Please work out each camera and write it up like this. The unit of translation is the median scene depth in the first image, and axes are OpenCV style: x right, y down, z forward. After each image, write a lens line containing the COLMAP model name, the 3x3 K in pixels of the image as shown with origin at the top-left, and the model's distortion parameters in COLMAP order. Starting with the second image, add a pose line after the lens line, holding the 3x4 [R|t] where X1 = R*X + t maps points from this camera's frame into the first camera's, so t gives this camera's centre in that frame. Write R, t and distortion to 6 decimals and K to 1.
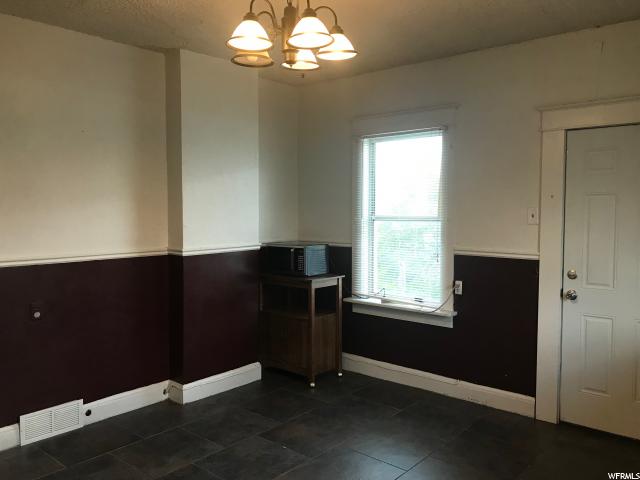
lens RADIAL K [[521.1, 0, 320.0], [0, 521.1, 240.0], [0, 0, 1]] dist [0.013546, 0.001367]
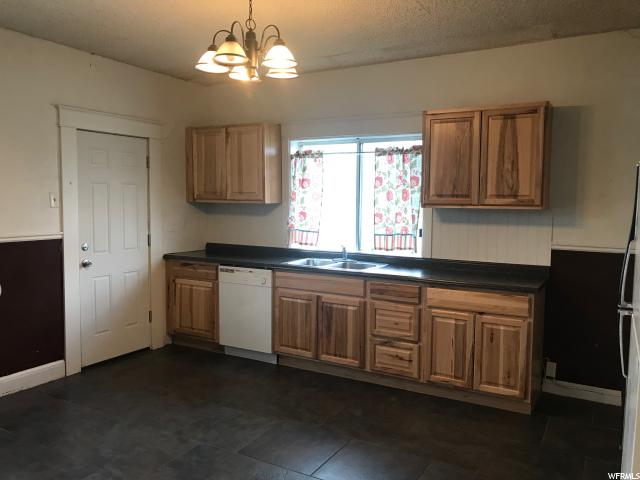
lens RADIAL K [[521.1, 0, 320.0], [0, 521.1, 240.0], [0, 0, 1]] dist [0.013546, 0.001367]
pose [[-0.202789, -0.074063, 0.976417, -0.817887], [0.060659, 0.994270, 0.088016, -0.024814], [-0.977342, 0.077078, -0.197135, 0.680102]]
